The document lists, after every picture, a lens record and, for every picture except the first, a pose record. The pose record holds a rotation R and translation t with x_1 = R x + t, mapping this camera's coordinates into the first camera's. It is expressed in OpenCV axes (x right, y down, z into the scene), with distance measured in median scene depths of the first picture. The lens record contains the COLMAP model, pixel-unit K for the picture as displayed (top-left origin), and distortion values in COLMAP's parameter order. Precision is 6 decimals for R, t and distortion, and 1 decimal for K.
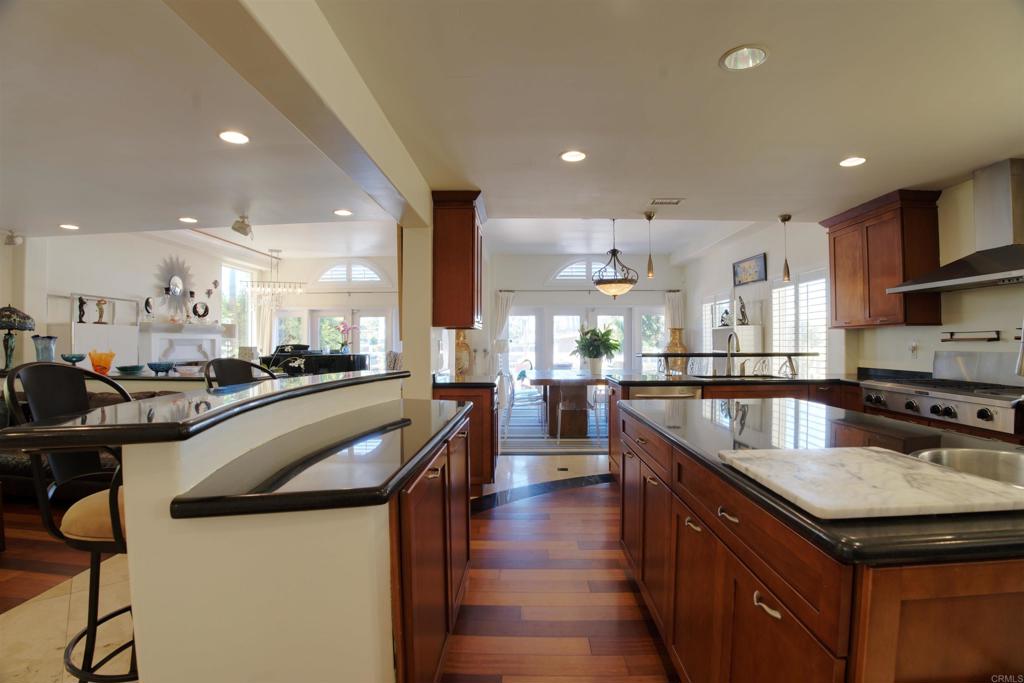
lens RADIAL K [[472.4, 0, 511.0], [0, 472.4, 342.1], [0, 0, 1]] dist [-0.114026, 0.023124]
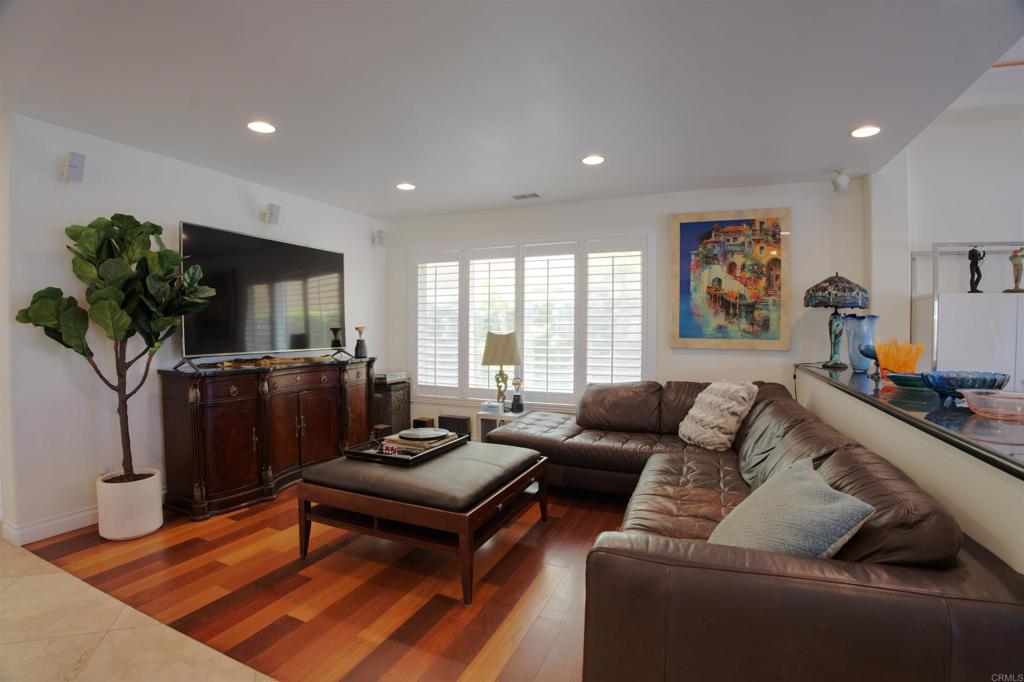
lens RADIAL K [[472.4, 0, 511.0], [0, 472.4, 341.6], [0, 0, 1]] dist [-0.114026, 0.023124]
pose [[-0.360343, 0.025228, -0.932479, -0.163833], [-0.001486, 0.999617, 0.027619, 0.004639], [0.932819, 0.011338, -0.360168, 0.440523]]
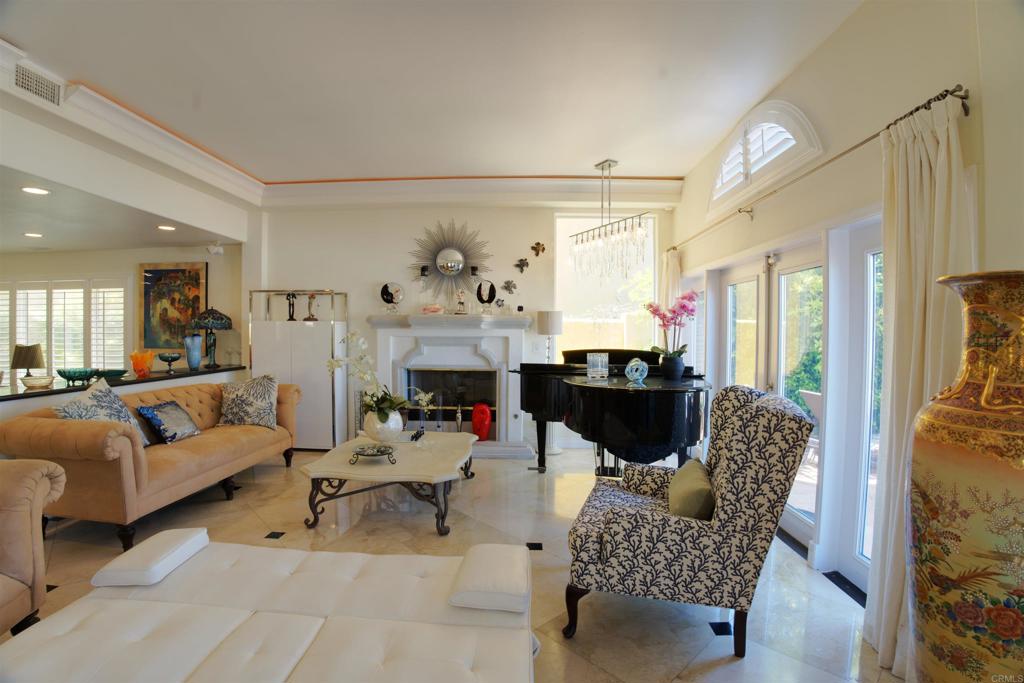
lens RADIAL K [[472.4, 0, 511.0], [0, 472.4, 342.1], [0, 0, 1]] dist [-0.114026, 0.023124]
pose [[-0.006581, 0.025172, -0.999661, 0.009815], [-0.002415, 0.999680, 0.025188, -0.016137], [0.999975, 0.002580, -0.006518, 1.062817]]
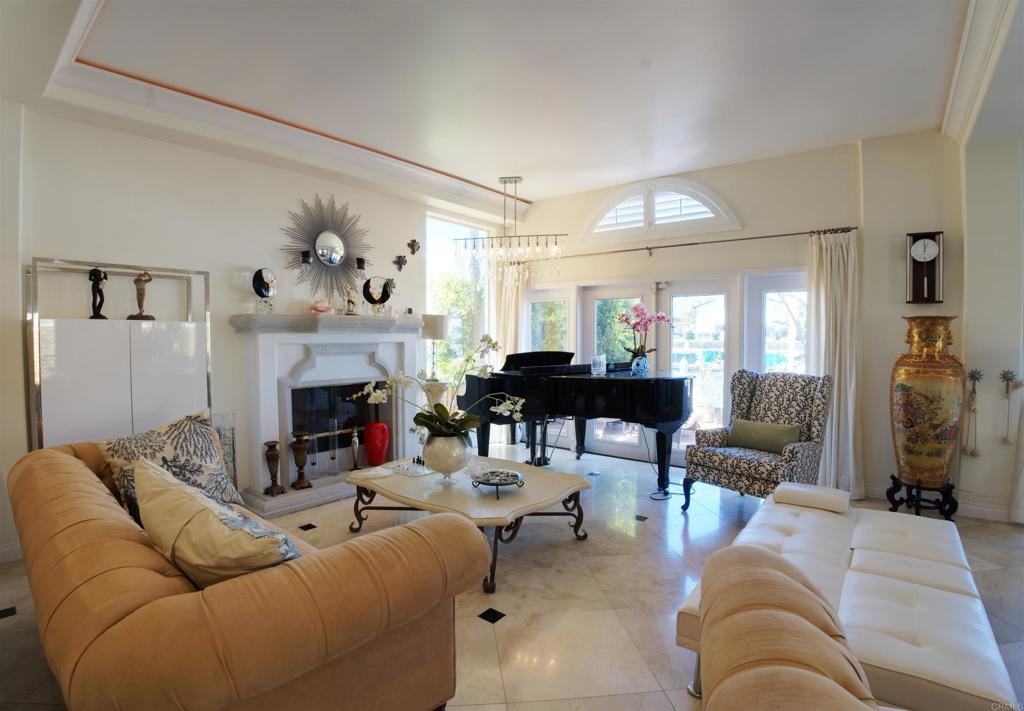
lens RADIAL K [[502.5, 0, 482.5], [0, 502.5, 350.5], [0, 0, 1]] dist [-0.111106, 0.021503]
pose [[0.775731, 0.019809, -0.630752, -0.192522], [-0.000029, 0.999508, 0.031354, -0.016324], [0.631063, -0.024304, 0.775351, 0.605965]]
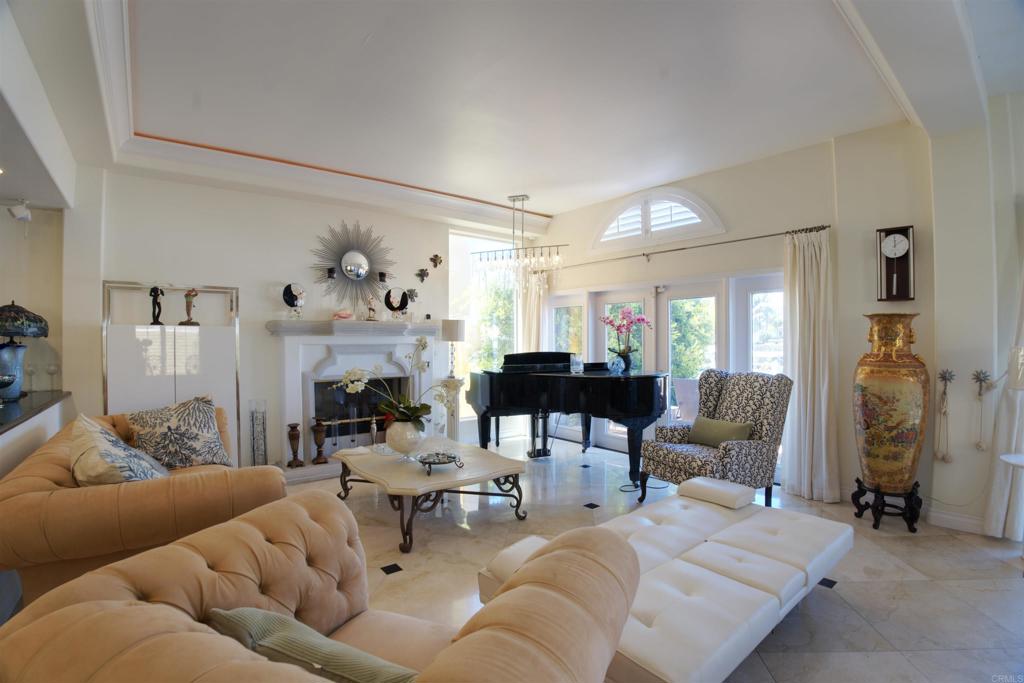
lens RADIAL K [[472.4, 0, 511.0], [0, 472.4, 342.1], [0, 0, 1]] dist [-0.114026, 0.023124]
pose [[0.649069, 0.002656, -0.760725, -0.054283], [0.002863, 0.999978, 0.005934, -0.012658], [0.760724, -0.006029, 0.649047, 0.692287]]
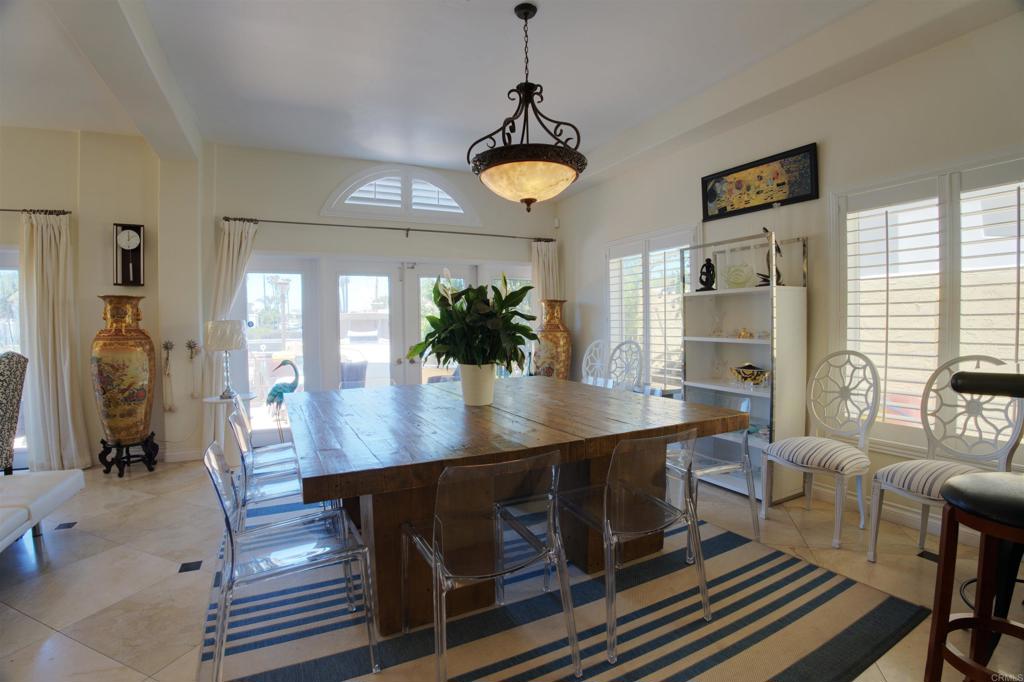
lens RADIAL K [[472.4, 0, 511.0], [0, 472.4, 341.6], [0, 0, 1]] dist [-0.114026, 0.023124]
pose [[0.884683, -0.024028, 0.465574, 0.022675], [0.008778, 0.999352, 0.034895, 0.002364], [-0.466111, -0.026784, 0.884321, 0.591973]]
